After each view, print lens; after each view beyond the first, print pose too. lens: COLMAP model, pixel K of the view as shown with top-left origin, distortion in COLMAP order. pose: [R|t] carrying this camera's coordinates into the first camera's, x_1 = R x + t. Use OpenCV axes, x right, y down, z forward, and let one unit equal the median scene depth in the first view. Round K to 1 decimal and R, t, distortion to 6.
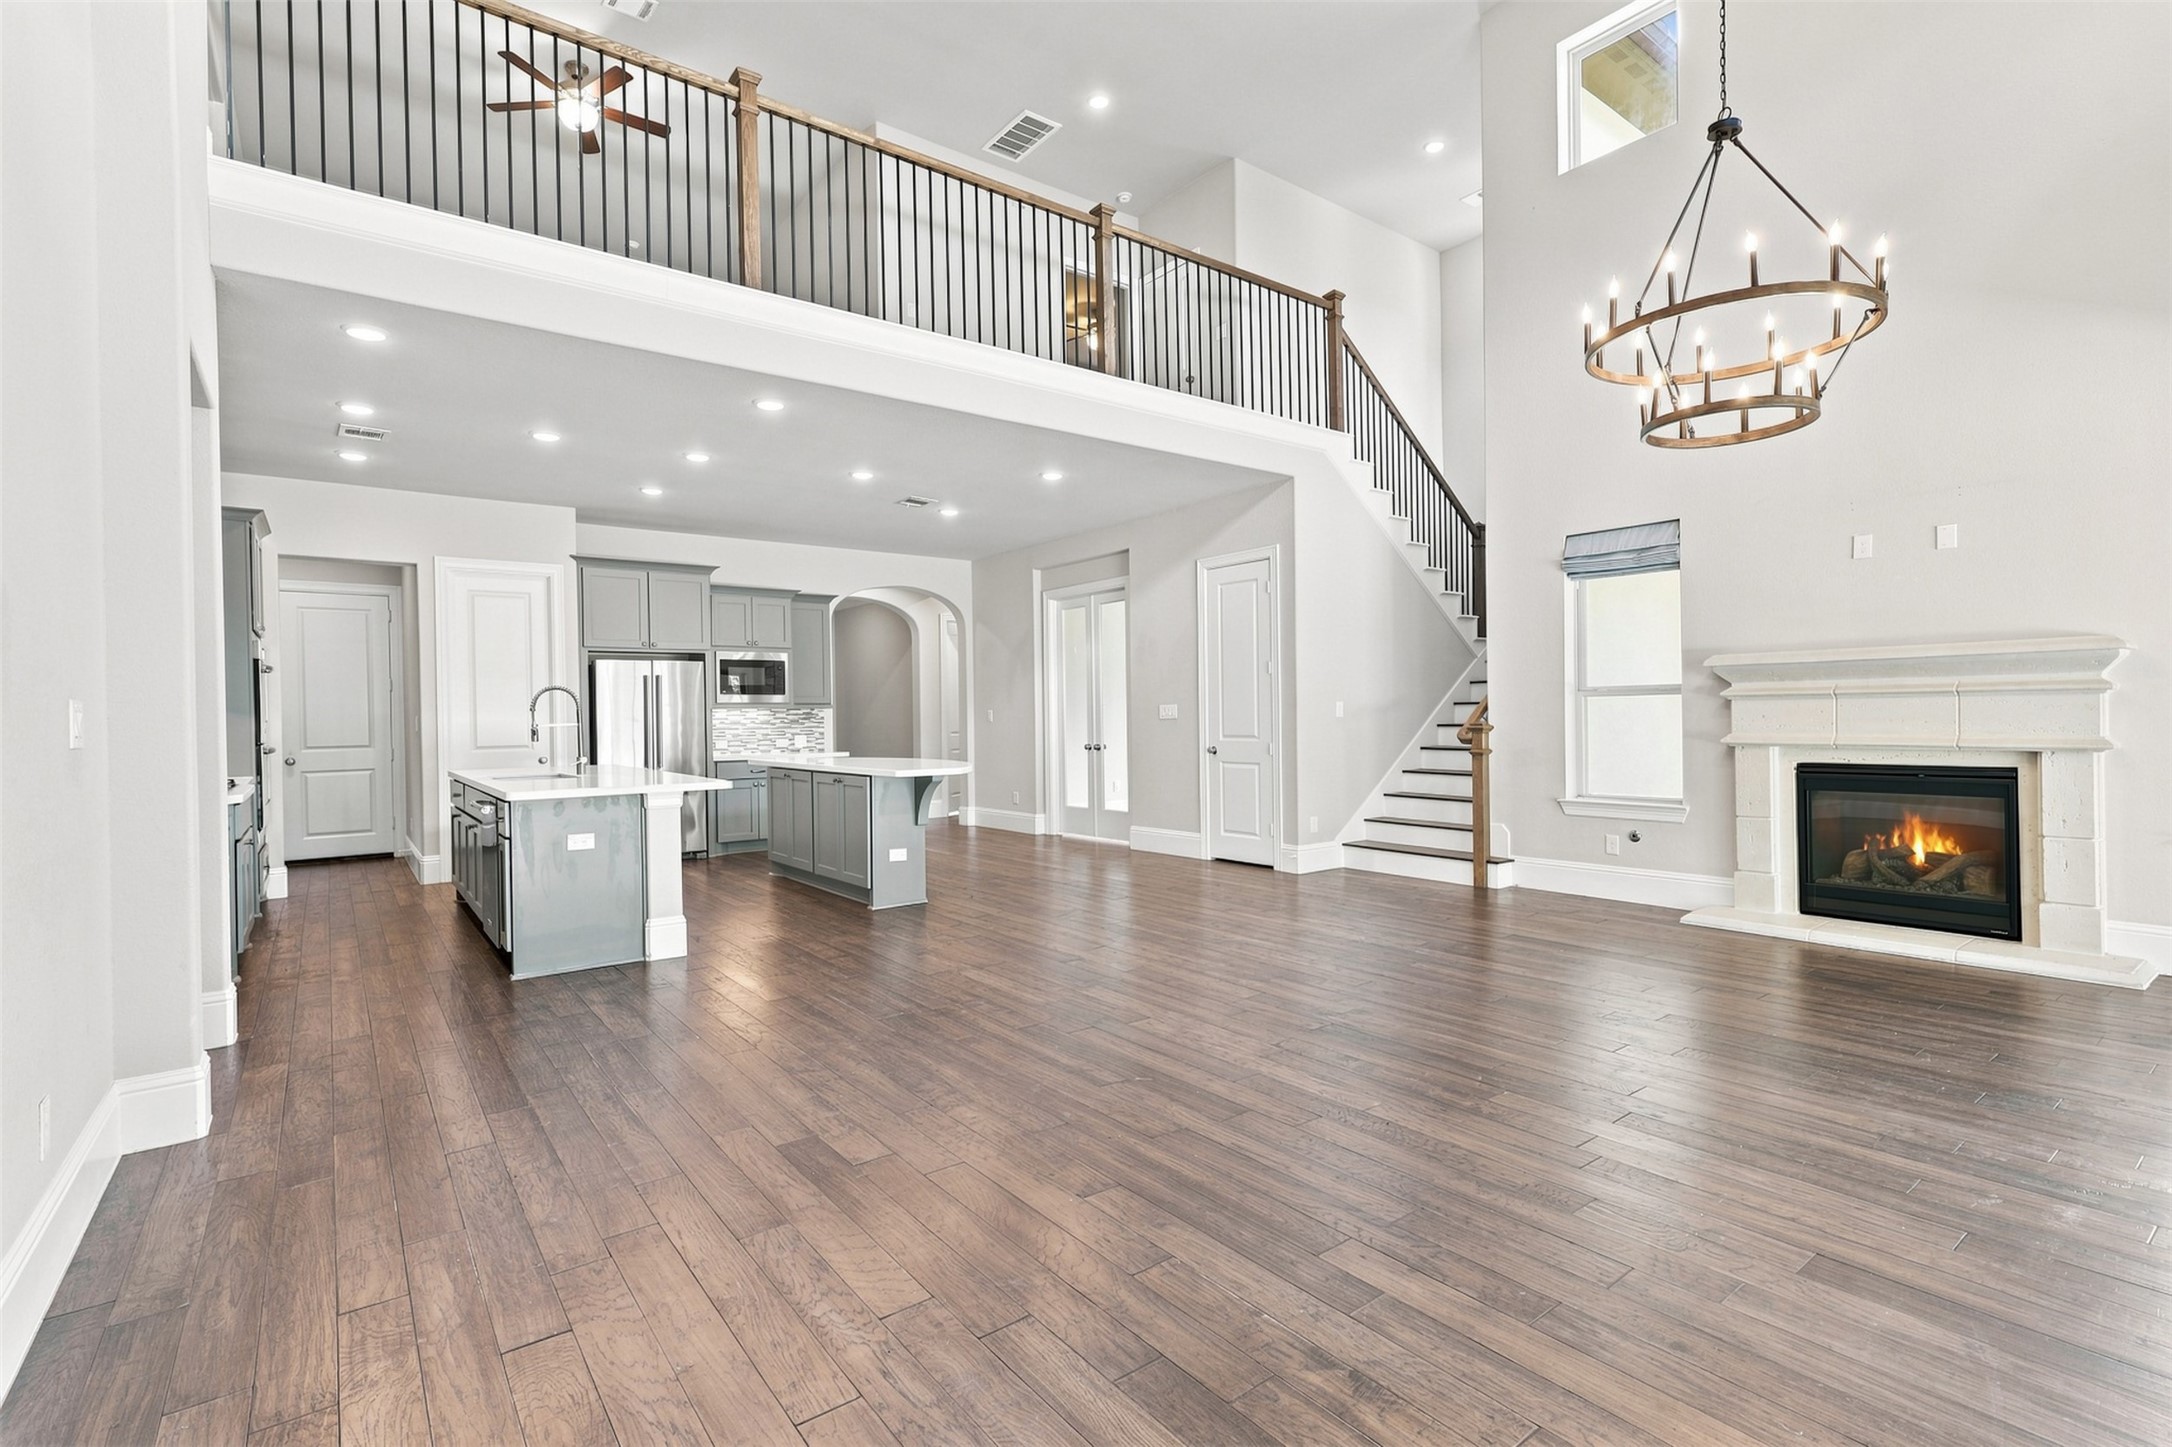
lens RADIAL K [[1002.7, 0, 1086.0], [0, 1002.7, 723.5], [0, 0, 1]] dist [0.000778, 0.000039]
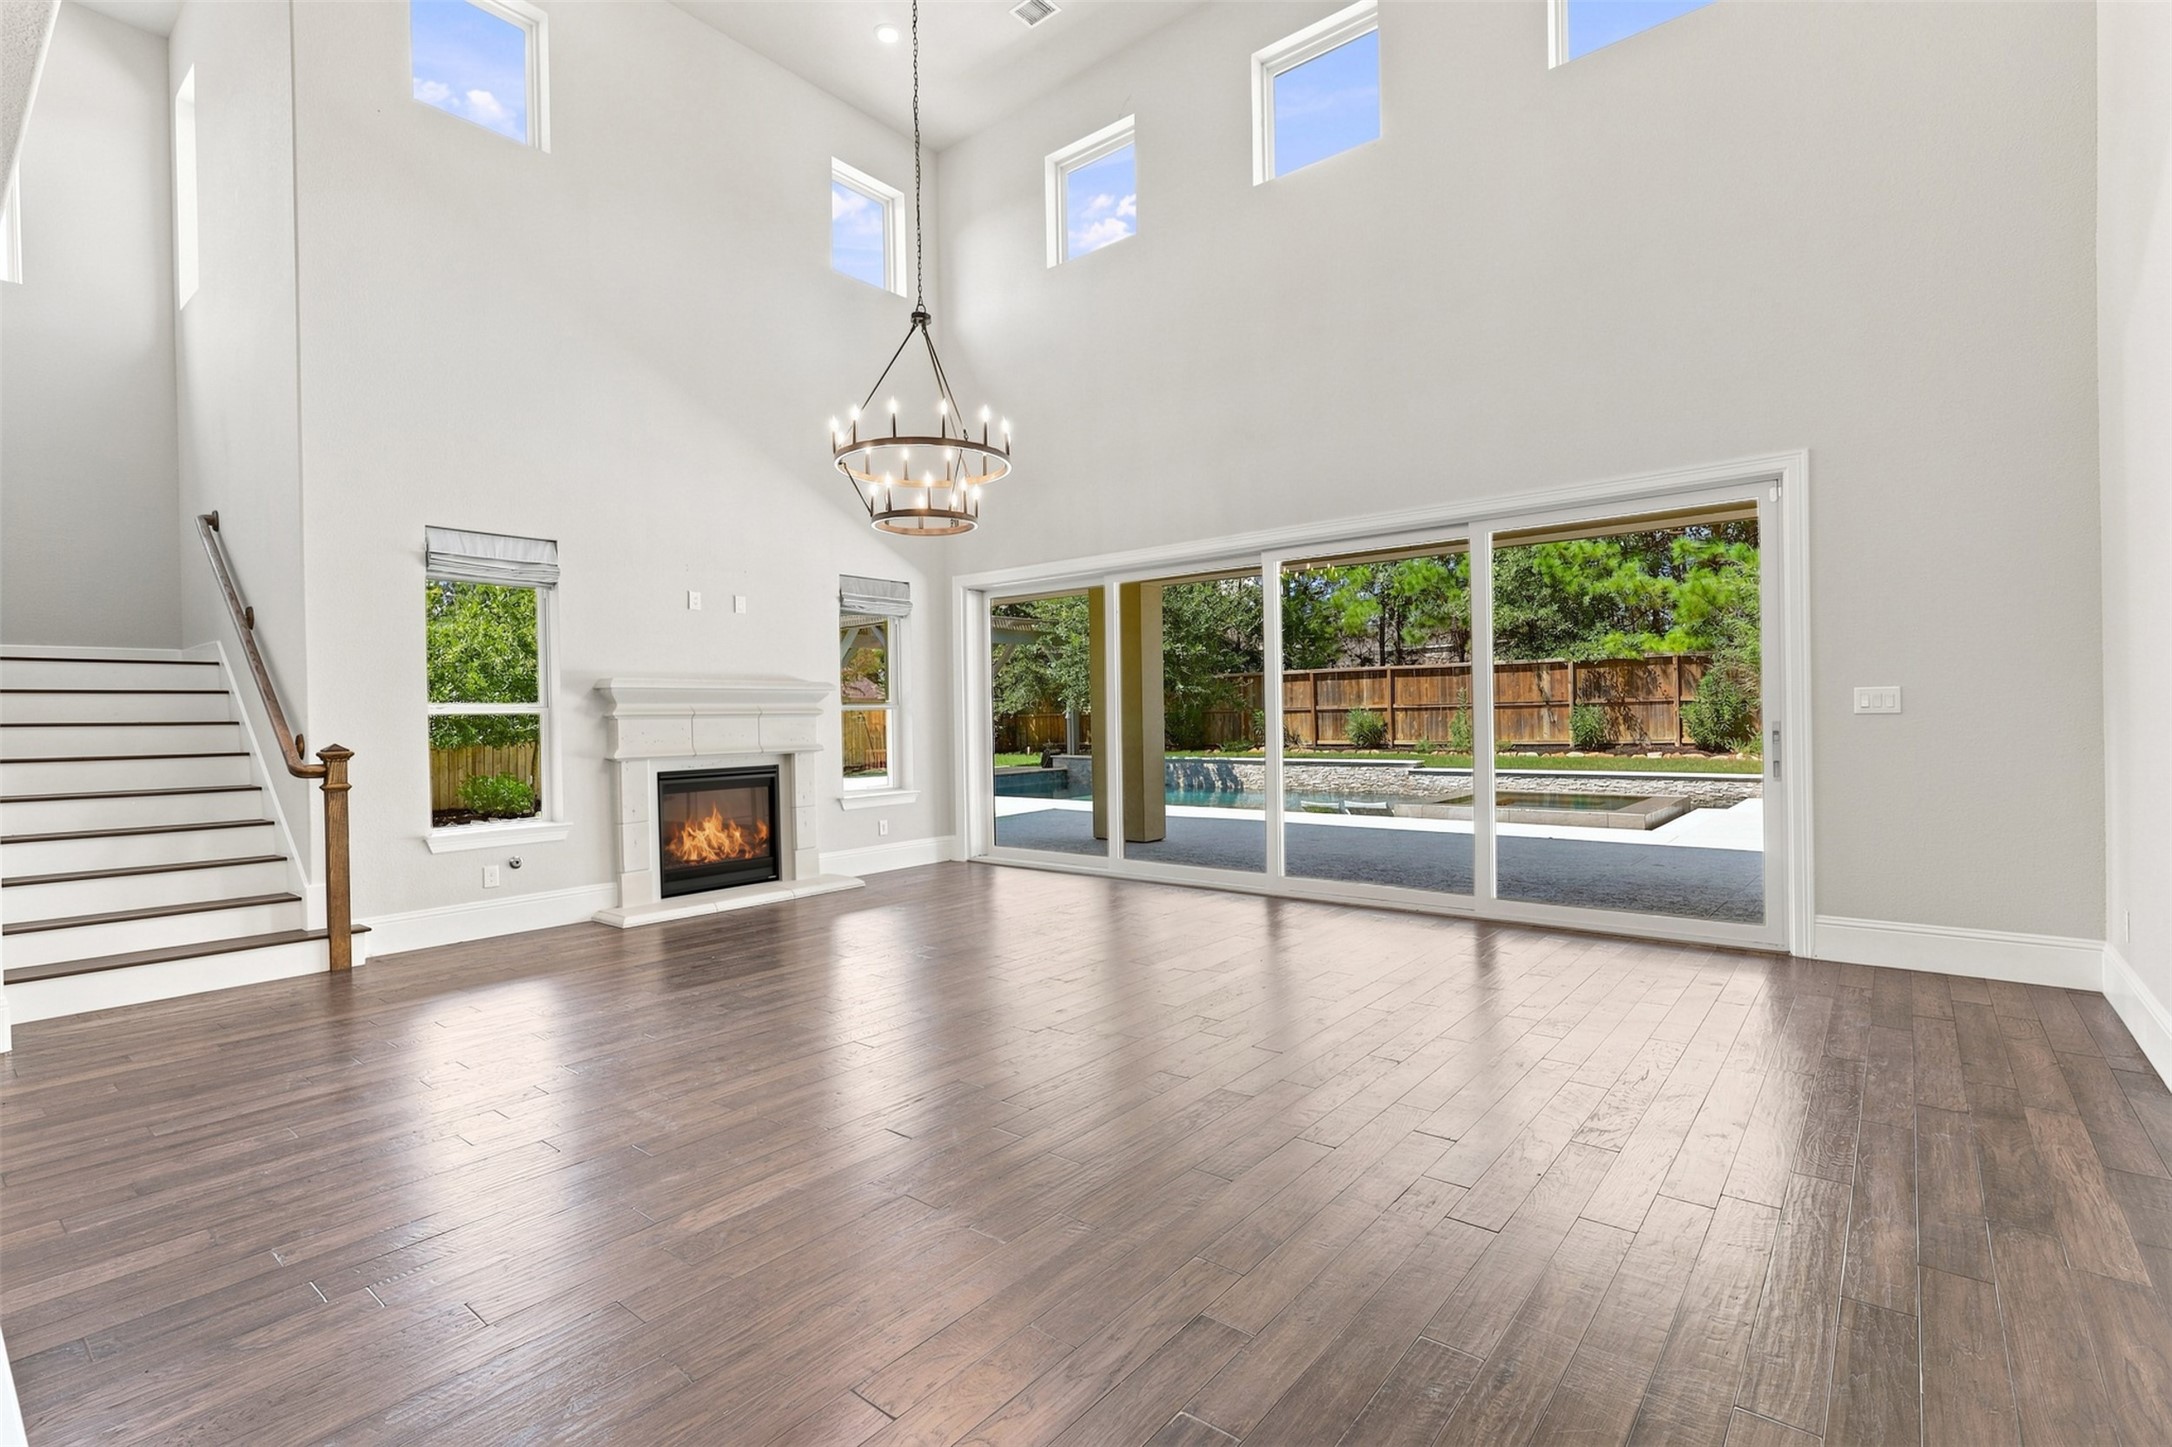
lens RADIAL K [[1002.7, 0, 1086.0], [0, 1002.7, 723.5], [0, 0, 1]] dist [0.000778, 0.000039]
pose [[-0.229172, 0.015119, 0.973269, -0.569724], [0.035006, 0.999361, -0.007281, 0.007530], [-0.972756, 0.032402, -0.229554, 0.782191]]
